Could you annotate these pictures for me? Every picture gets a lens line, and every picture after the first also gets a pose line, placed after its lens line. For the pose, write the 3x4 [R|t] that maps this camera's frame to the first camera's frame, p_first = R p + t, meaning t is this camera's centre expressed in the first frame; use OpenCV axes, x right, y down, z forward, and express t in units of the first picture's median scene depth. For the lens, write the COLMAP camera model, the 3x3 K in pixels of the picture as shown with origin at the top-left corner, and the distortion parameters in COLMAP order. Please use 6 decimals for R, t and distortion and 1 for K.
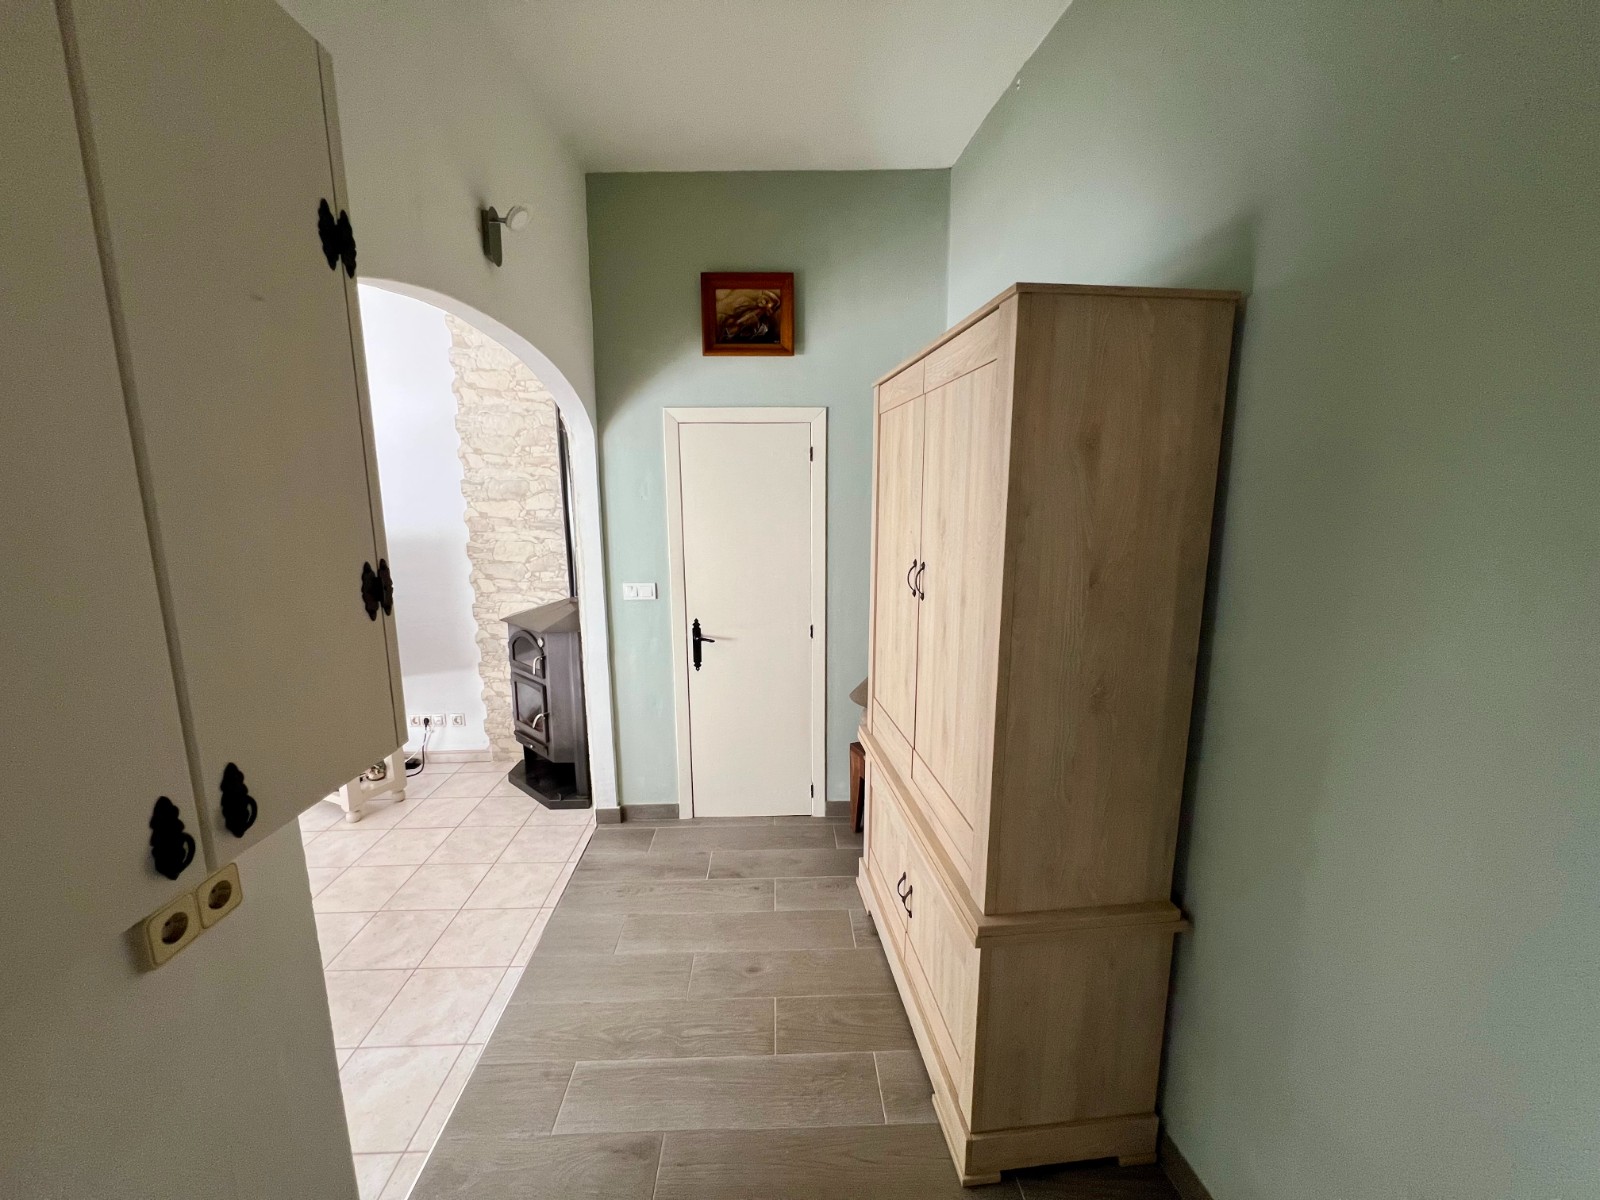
lens RADIAL K [[642.0, 0, 795.0], [0, 642.0, 599.4], [0, 0, 1]] dist [-0.002223, -0.000242]
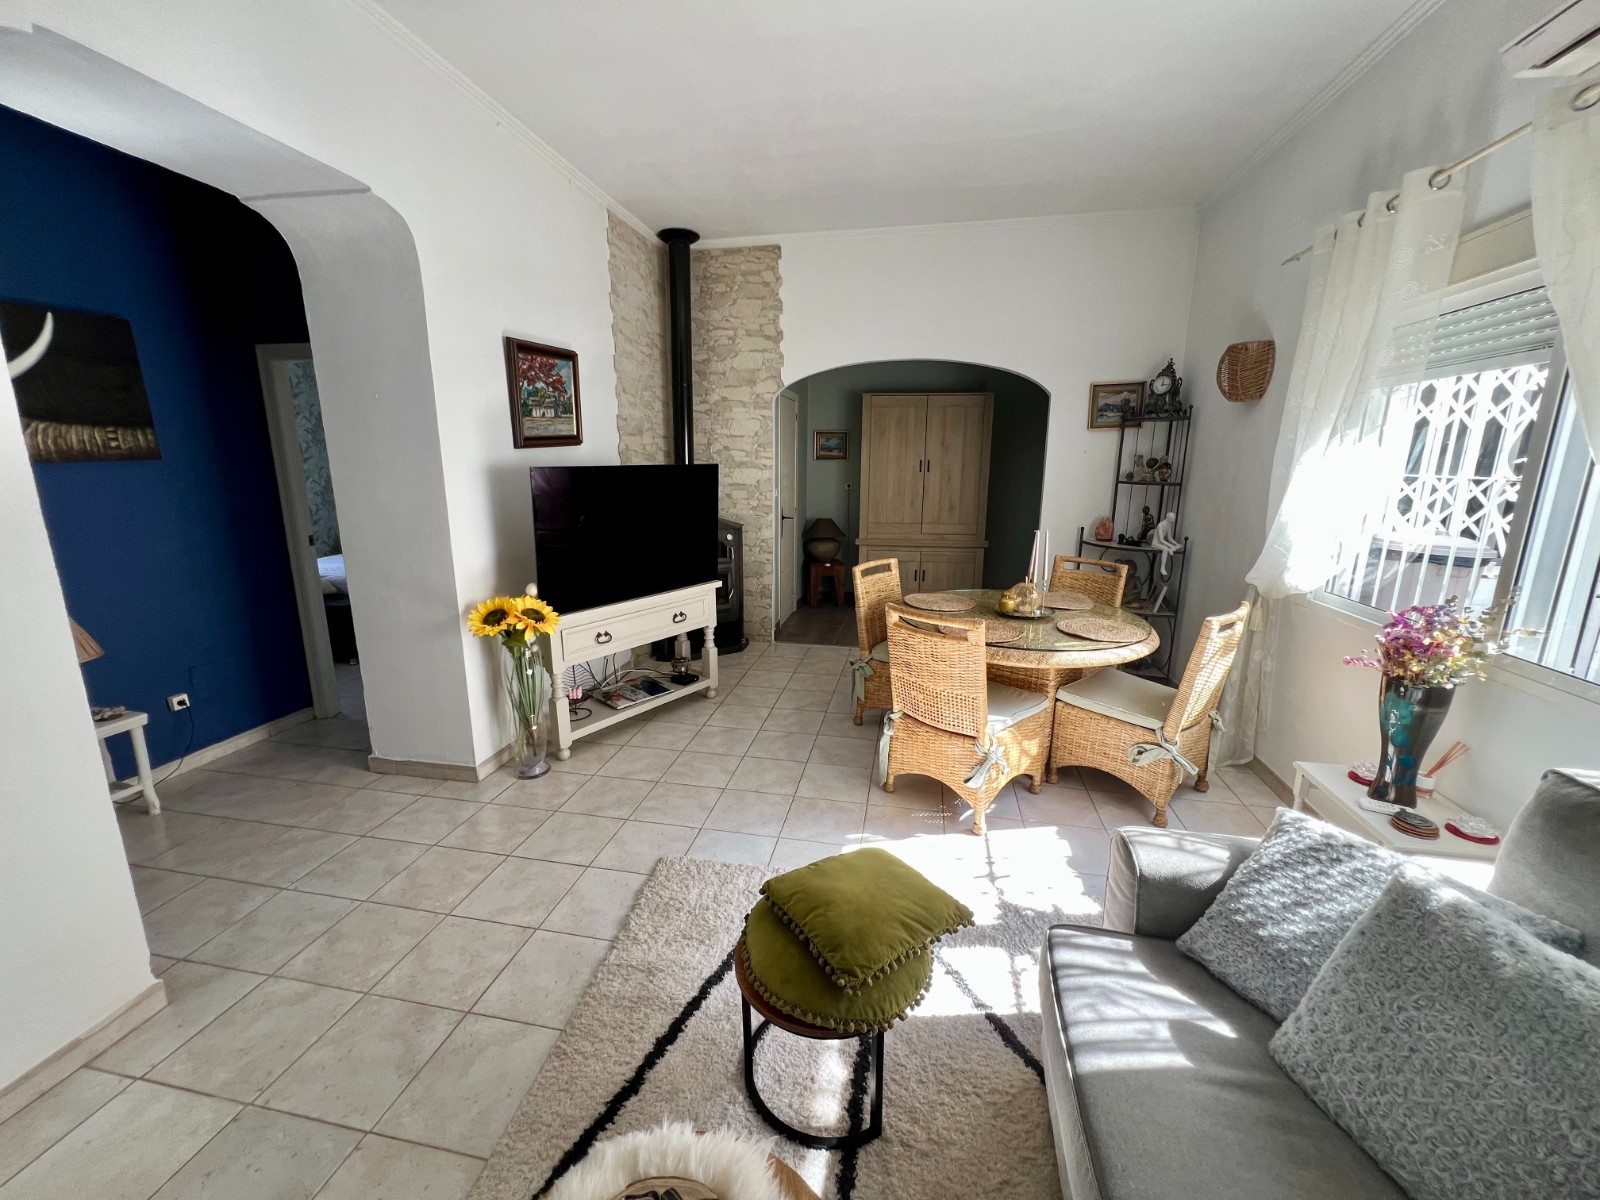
lens RADIAL K [[642.0, 0, 795.0], [0, 642.0, 599.4], [0, 0, 1]] dist [-0.002223, -0.000242]
pose [[0.231905, -0.203434, 0.951228, -1.596796], [0.158281, 0.972746, 0.169447, -0.014941], [-0.959774, 0.111266, 0.257785, 0.459172]]
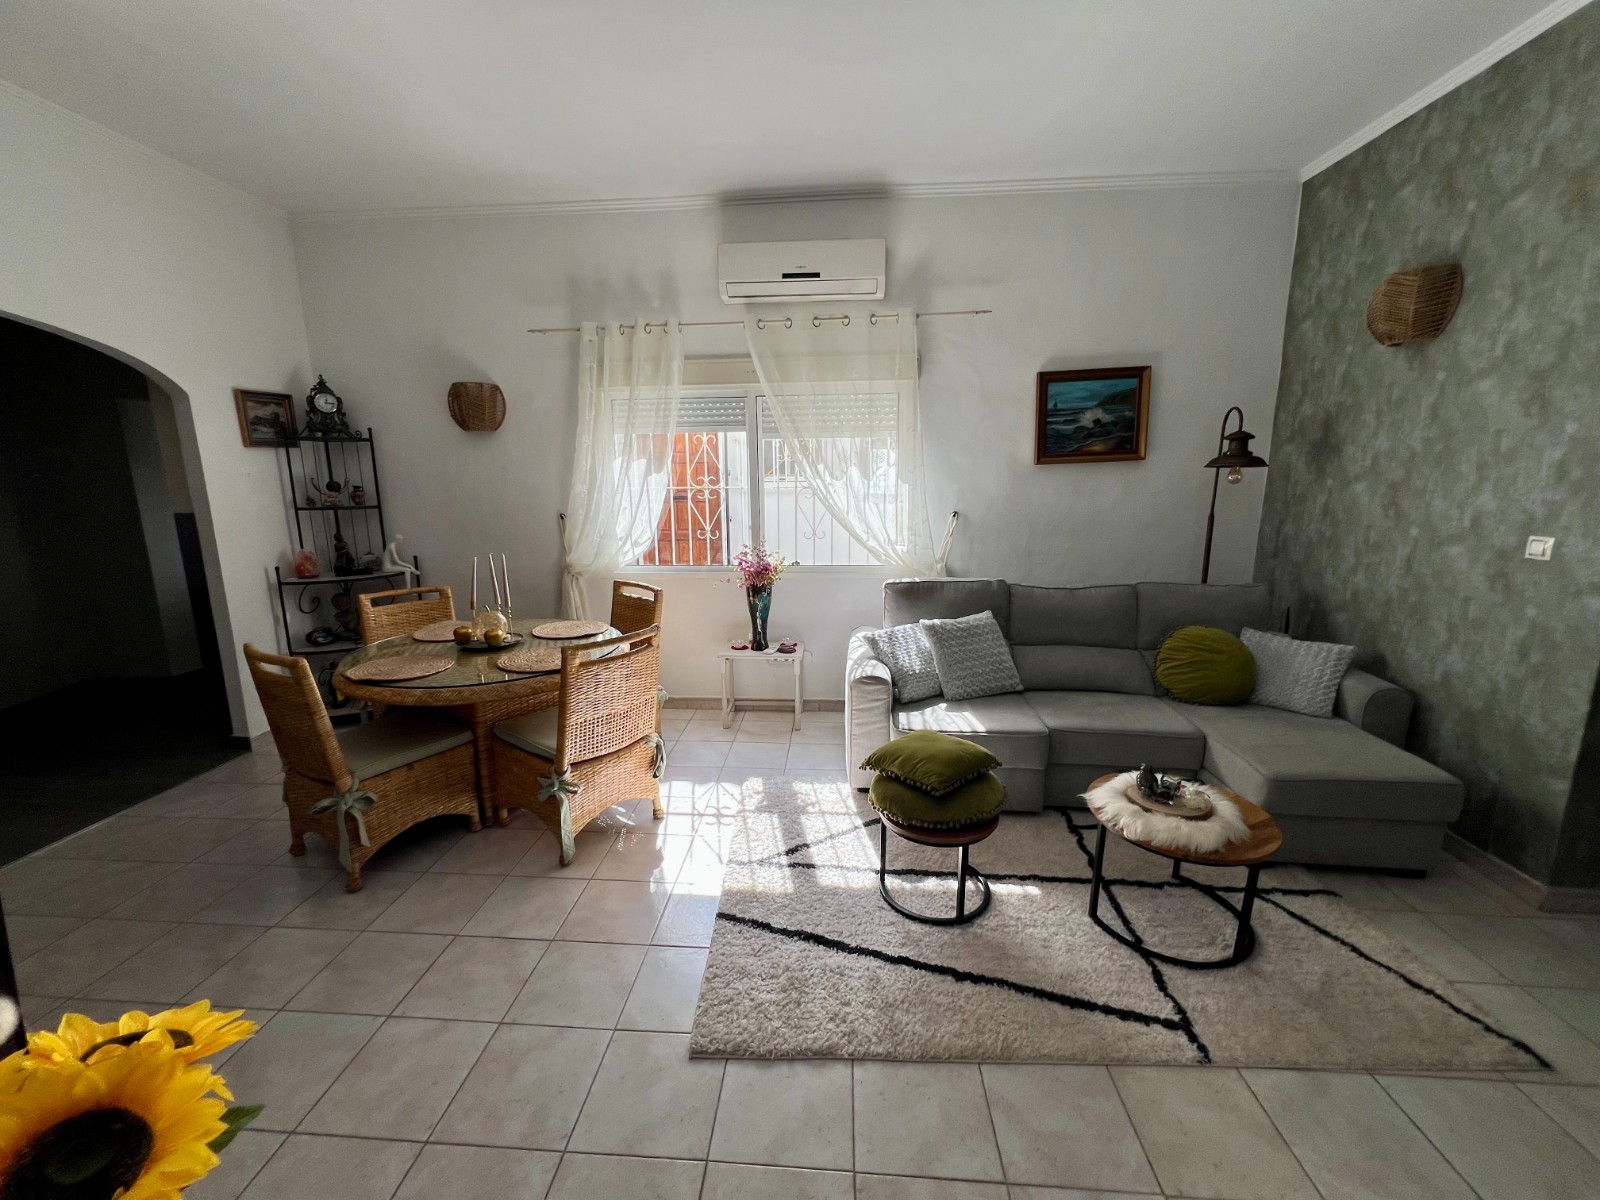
lens RADIAL K [[641.2, 0, 794.4], [0, 641.2, 600.2], [0, 0, 1]] dist [-0.002317, 0.001392]
pose [[-0.993219, -0.005604, 0.116121, -1.182894], [0.035950, 0.935078, 0.352613, -0.127713], [-0.110559, 0.354397, -0.928536, 1.087224]]
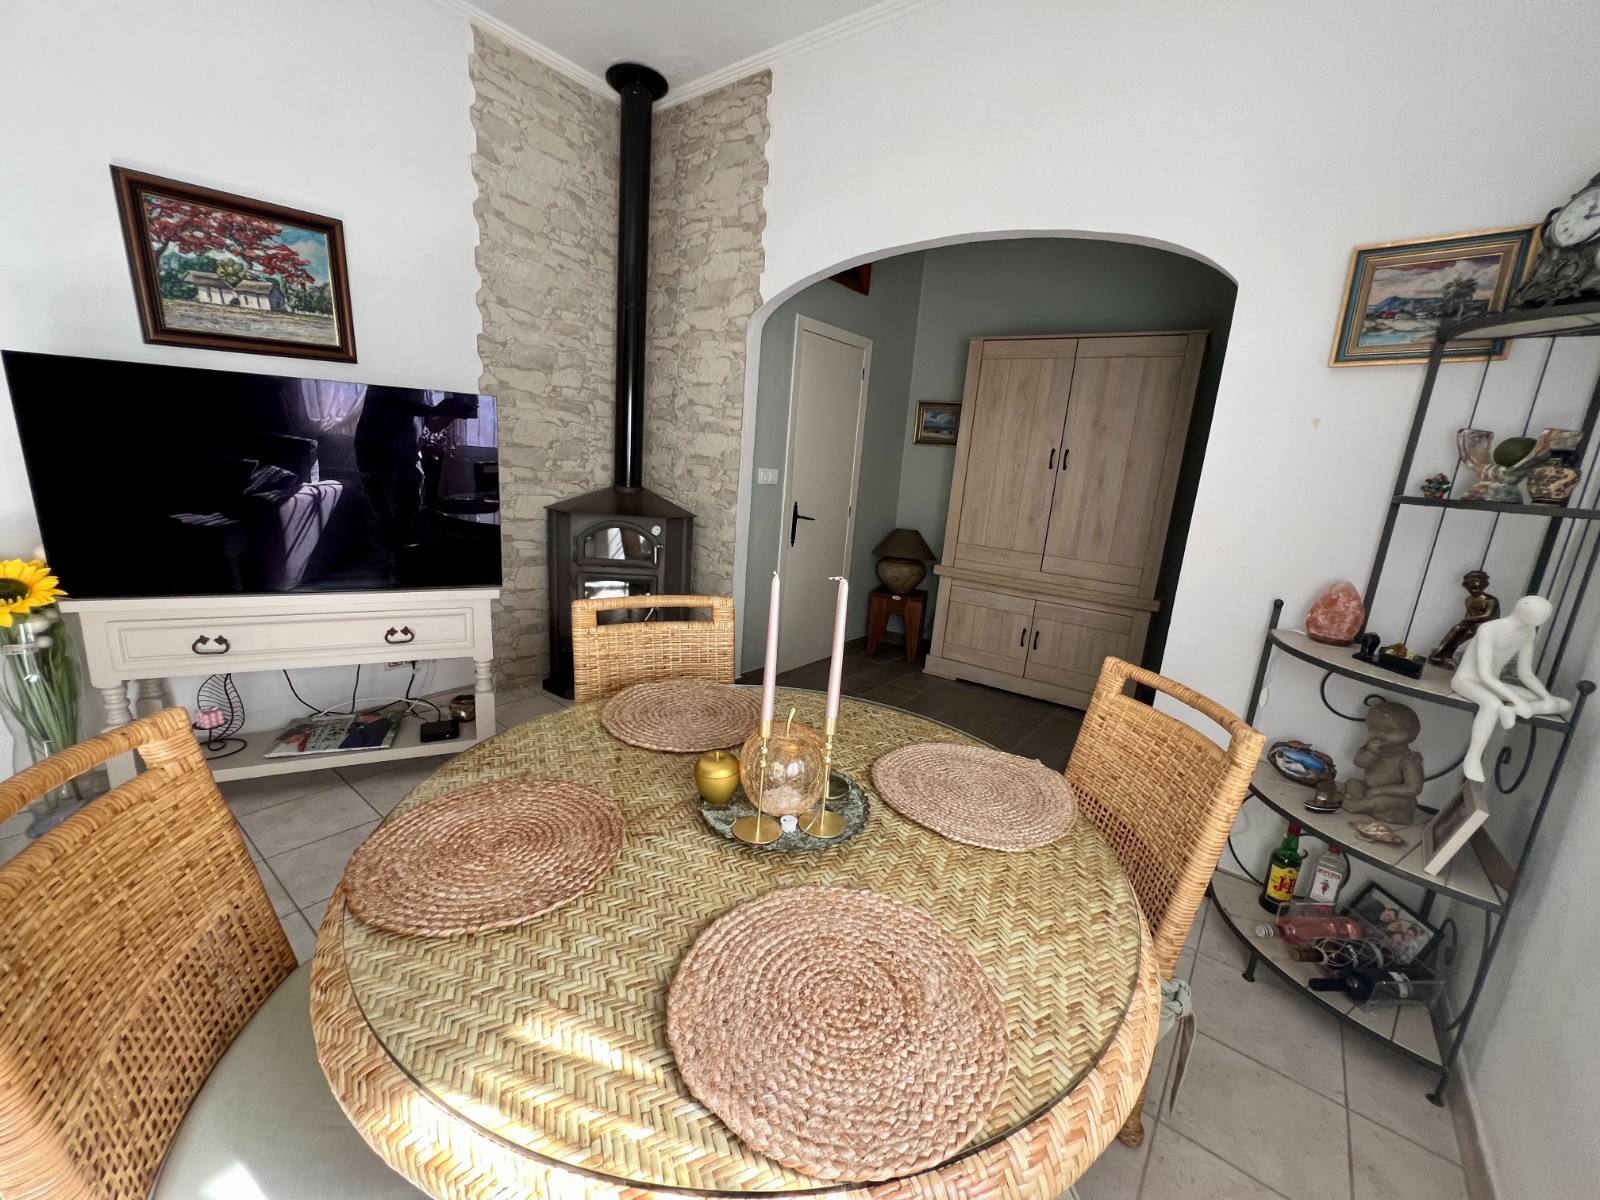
lens RADIAL K [[644.1, 0, 796.6], [0, 644.1, 599.9], [0, 0, 1]] dist [-0.001210, 0.000276]
pose [[0.647064, -0.113709, 0.753909, -0.910929], [0.050044, 0.993018, 0.106820, 0.071102], [-0.760791, -0.031391, 0.648237, 0.190758]]
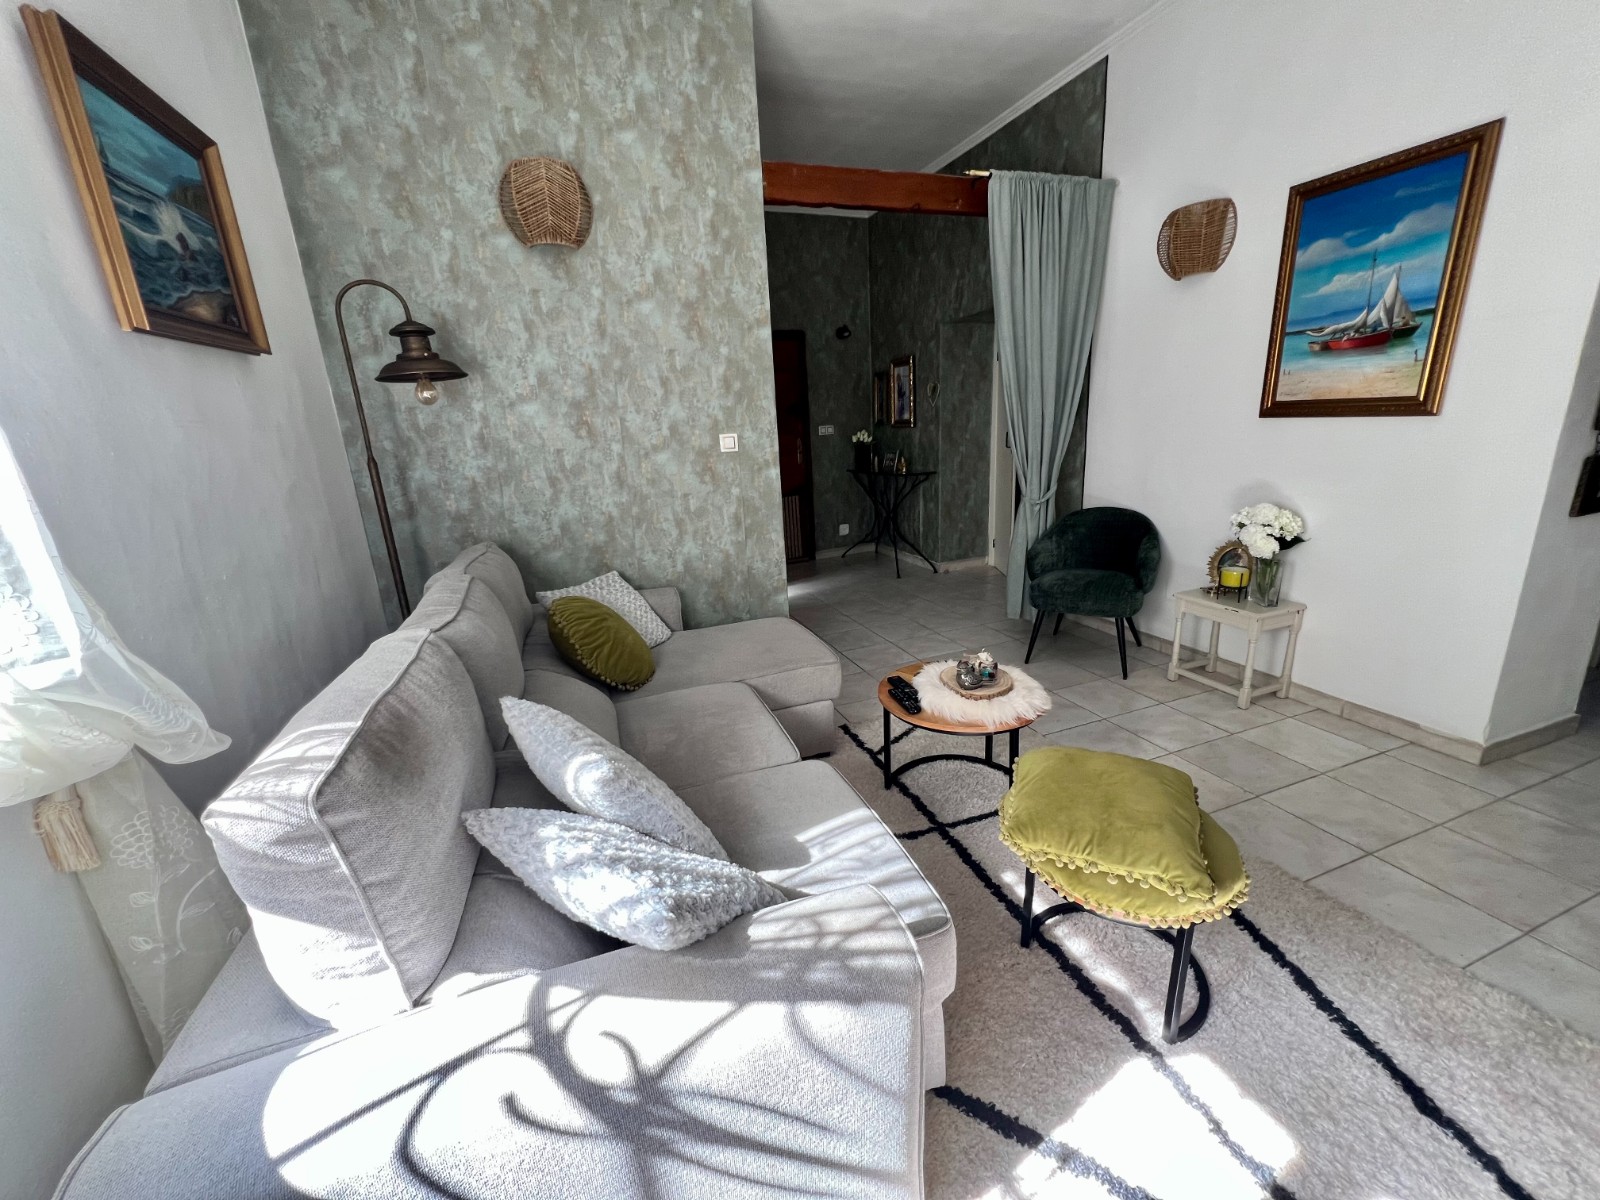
lens RADIAL K [[641.2, 0, 794.4], [0, 641.2, 600.2], [0, 0, 1]] dist [-0.002317, 0.001392]
pose [[0.308120, 0.243551, -0.919644, -0.991588], [-0.104120, 0.969501, 0.221870, 0.068249], [0.945633, 0.027391, 0.324081, 0.255363]]
